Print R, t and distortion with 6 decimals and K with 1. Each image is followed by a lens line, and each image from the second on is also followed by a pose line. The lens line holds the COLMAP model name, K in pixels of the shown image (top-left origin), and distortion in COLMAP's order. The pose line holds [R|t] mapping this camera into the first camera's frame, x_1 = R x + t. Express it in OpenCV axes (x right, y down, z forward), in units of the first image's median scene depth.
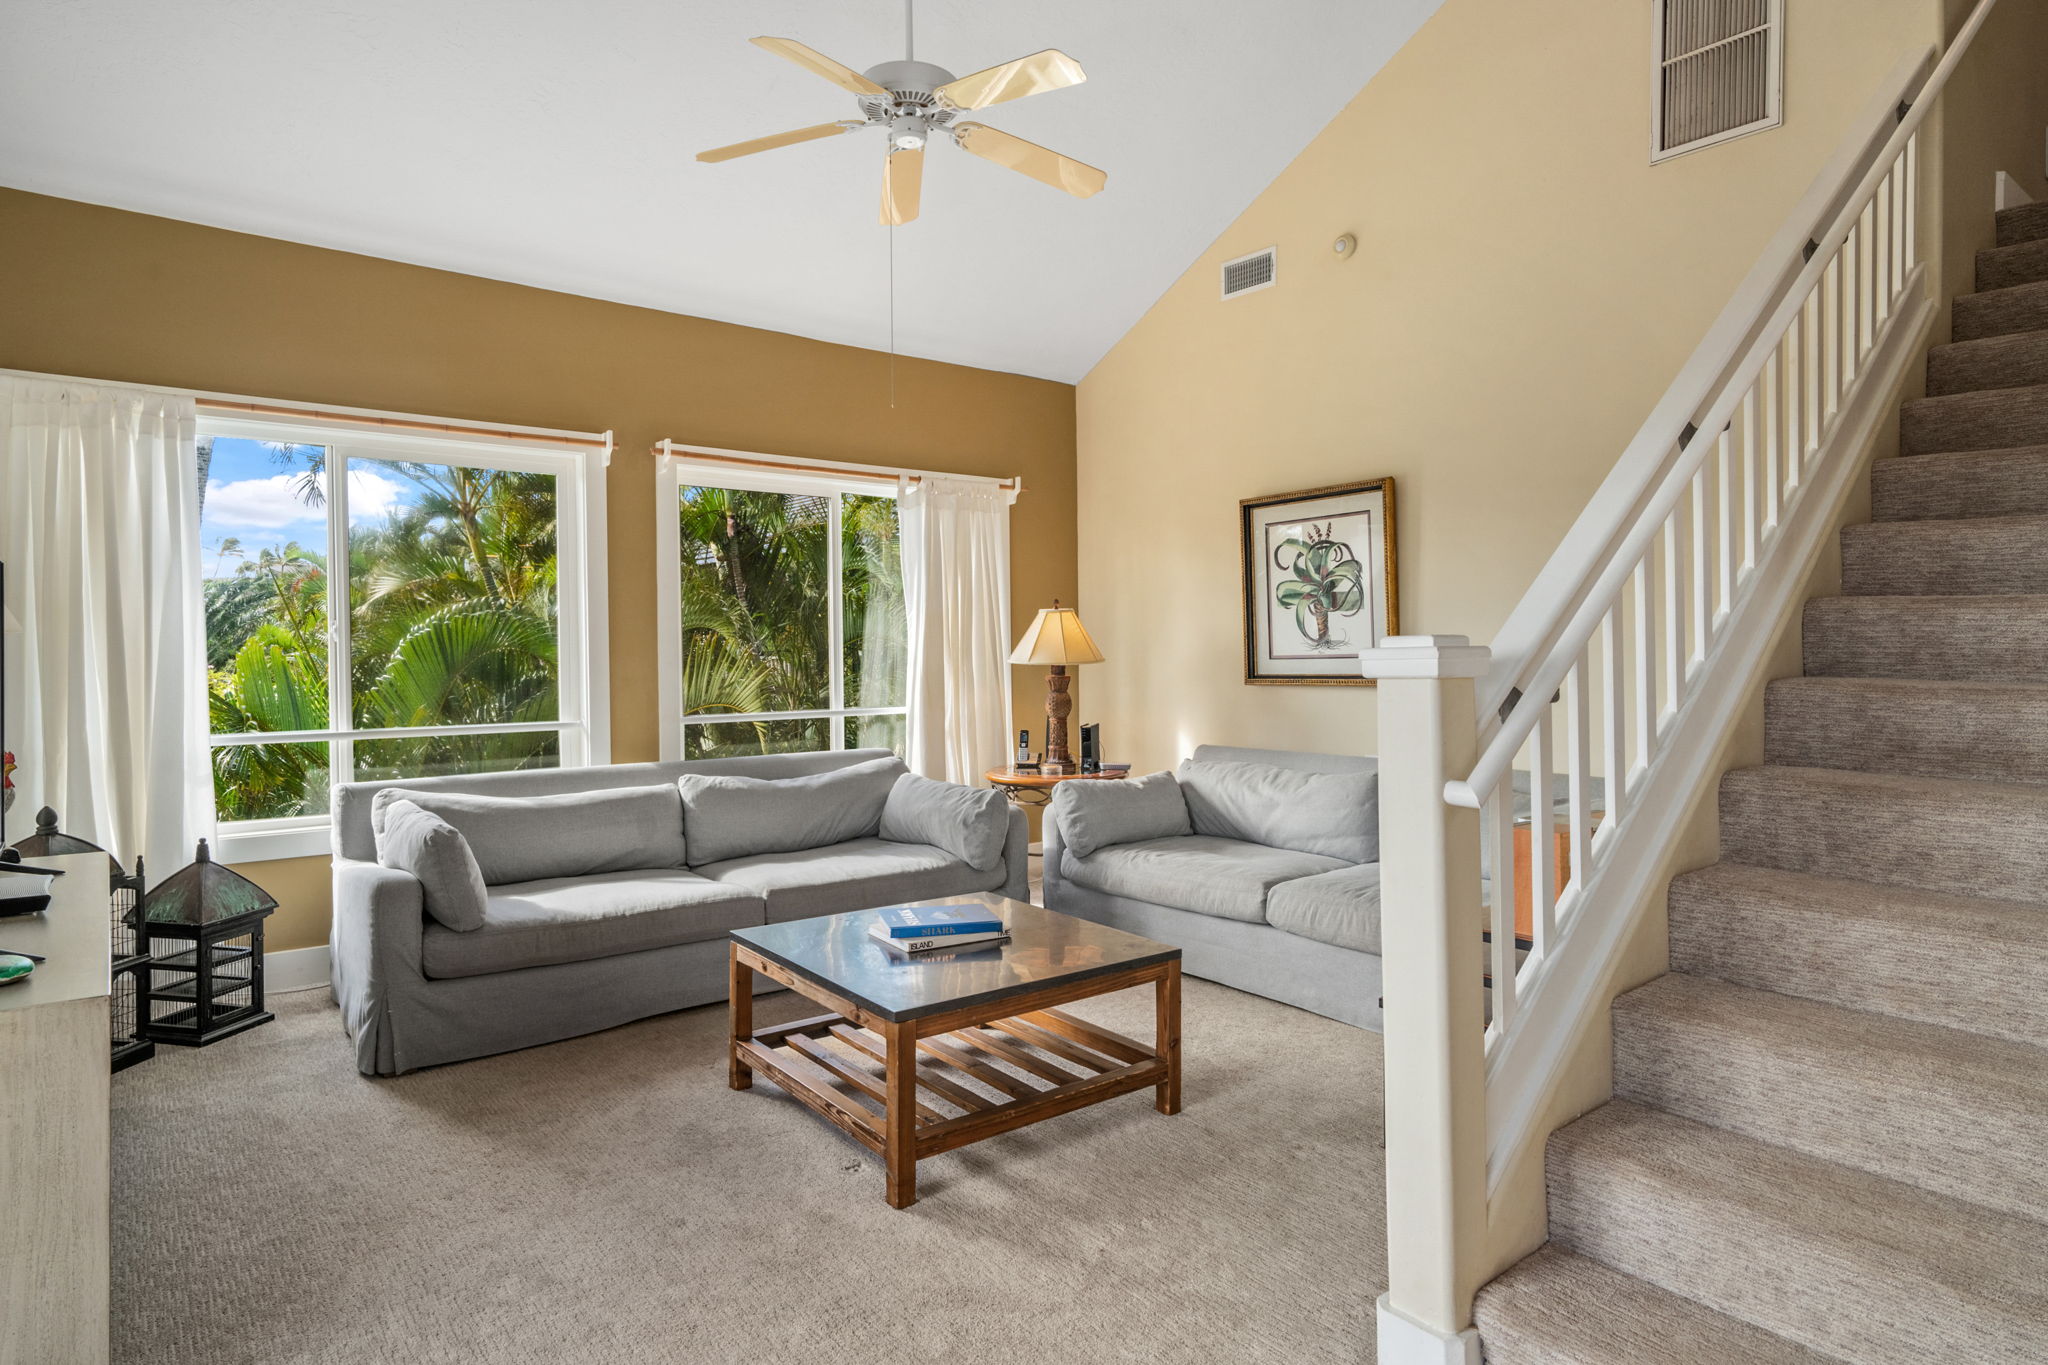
lens RADIAL K [[1218.6, 0, 1024.0], [0, 1218.6, 682.5], [0, 0, 1]] dist [0.000594, 0.000344]
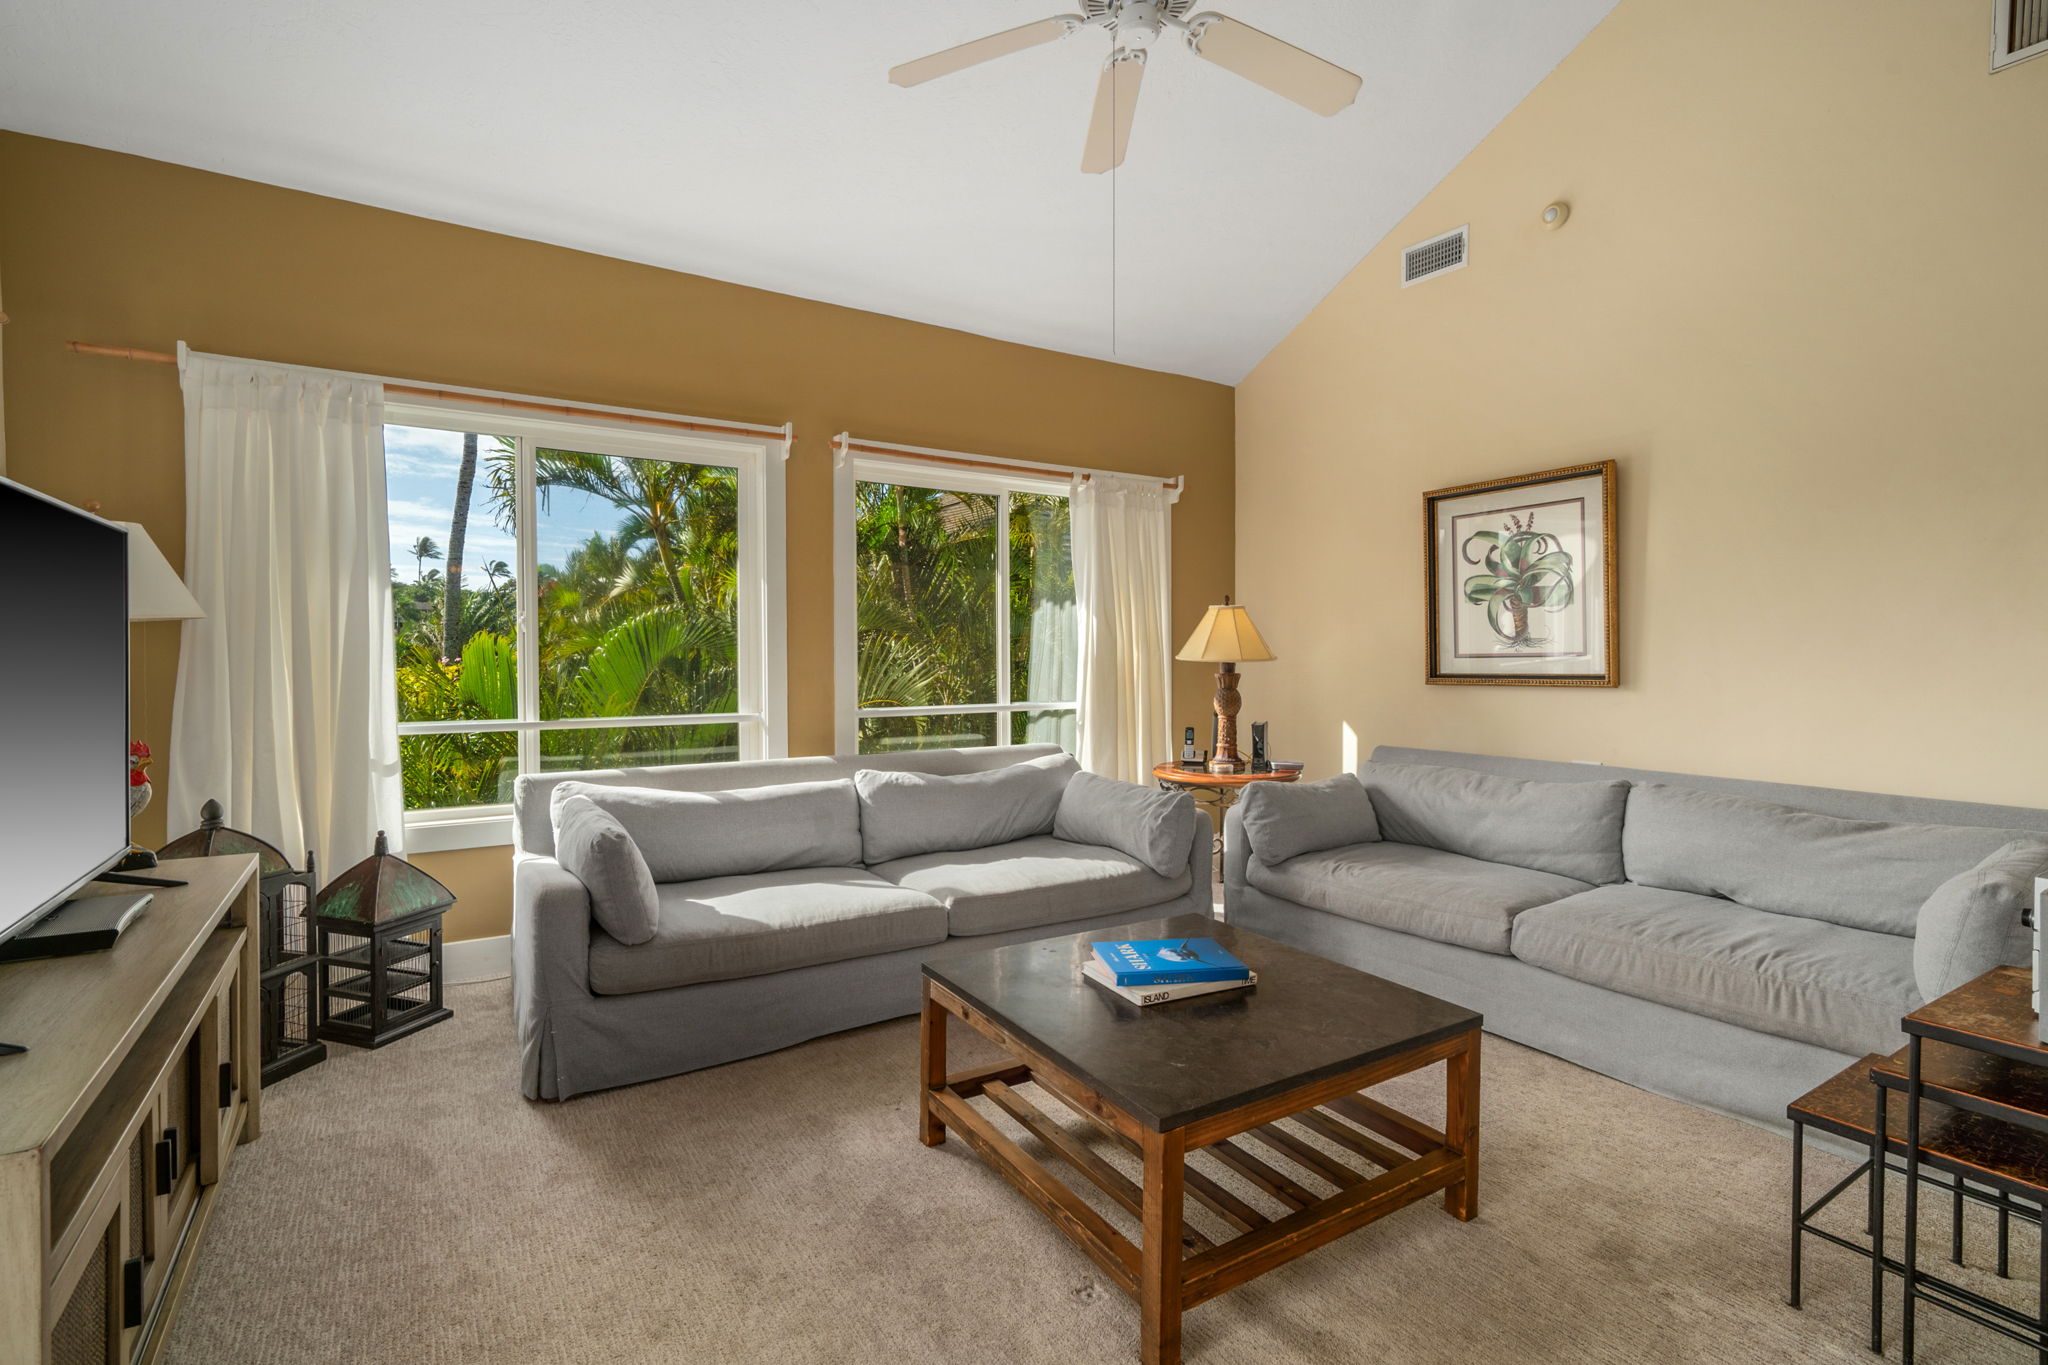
lens RADIAL K [[962.3, 0, 1002.8], [0, 962.3, 694.3], [0, 0, 1]] dist [-0.000158, 0.000473]
pose [[0.994439, 0.011585, -0.104676, -0.090437], [-0.010005, 0.999828, 0.015610, 0.001688], [0.104839, -0.014476, 0.994384, 0.258630]]
